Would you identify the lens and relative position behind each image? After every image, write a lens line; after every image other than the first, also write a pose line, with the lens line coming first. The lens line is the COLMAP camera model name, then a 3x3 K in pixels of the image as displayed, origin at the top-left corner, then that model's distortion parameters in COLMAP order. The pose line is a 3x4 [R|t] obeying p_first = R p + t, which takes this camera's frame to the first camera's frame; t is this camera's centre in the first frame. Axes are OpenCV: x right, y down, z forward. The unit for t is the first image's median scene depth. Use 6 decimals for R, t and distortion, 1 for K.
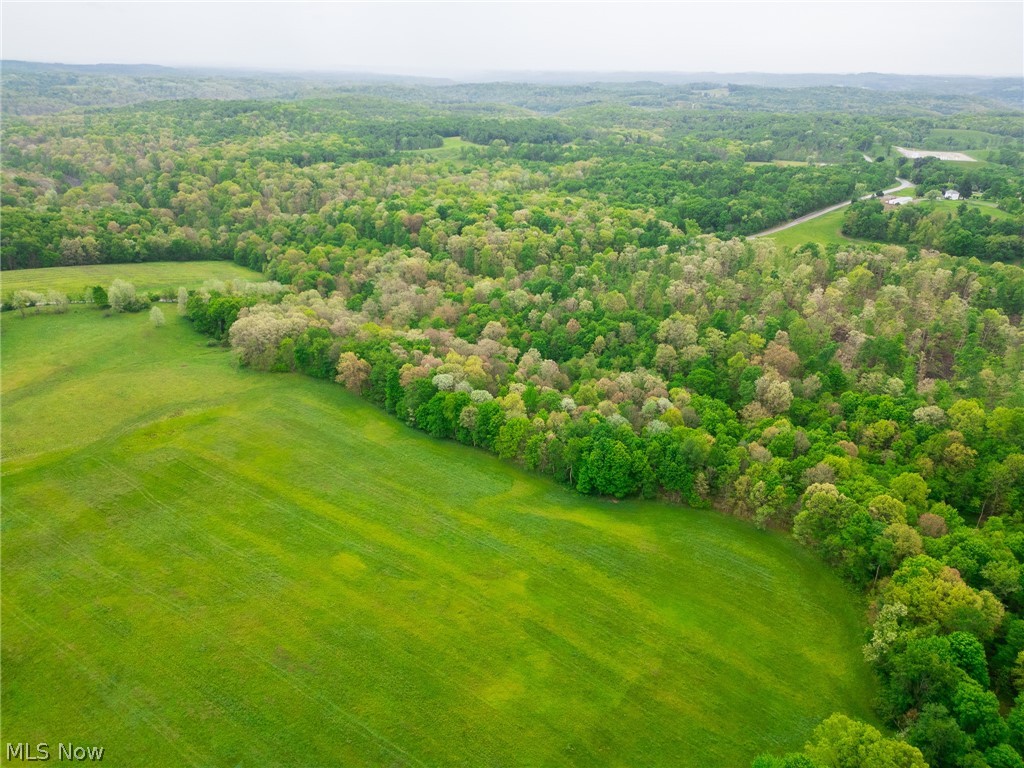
lens RADIAL K [[706.9, 0, 512.0], [0, 706.9, 384.0], [0, 0, 1]] dist [0.074734, -0.068471]
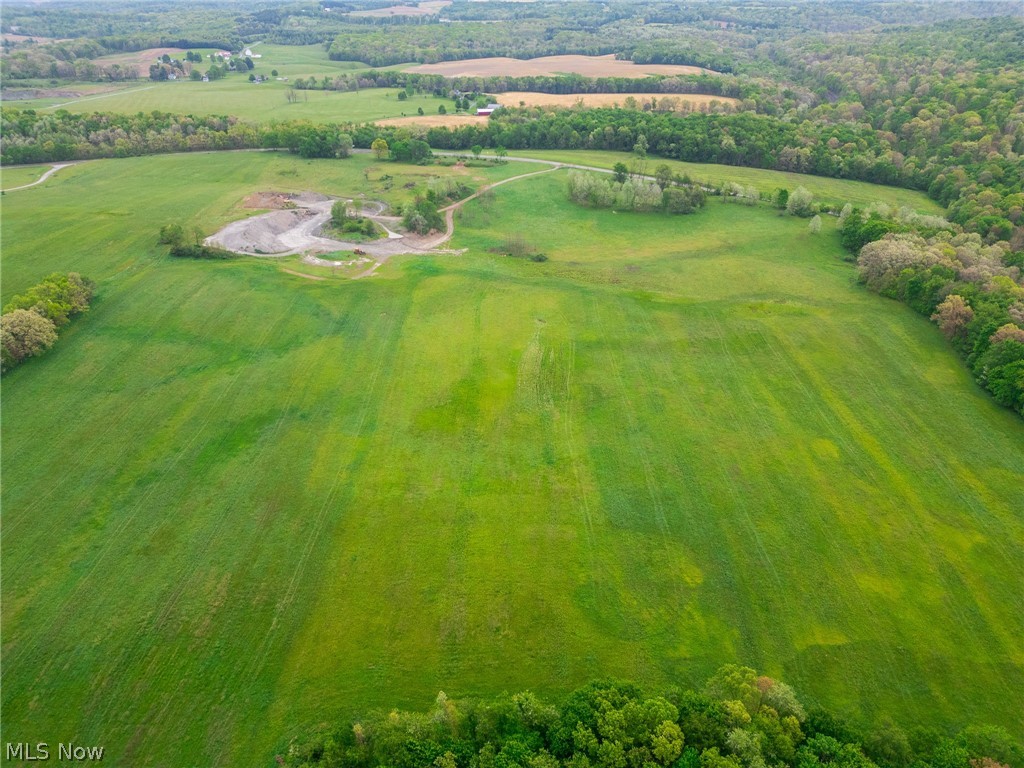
lens RADIAL K [[706.9, 0, 512.0], [0, 706.9, 384.0], [0, 0, 1]] dist [0.074734, -0.068471]
pose [[0.577411, 0.384715, -0.720133, 0.141761], [-0.313455, 0.918888, 0.239563, 0.017650], [0.753885, 0.087403, 0.651166, -0.084444]]
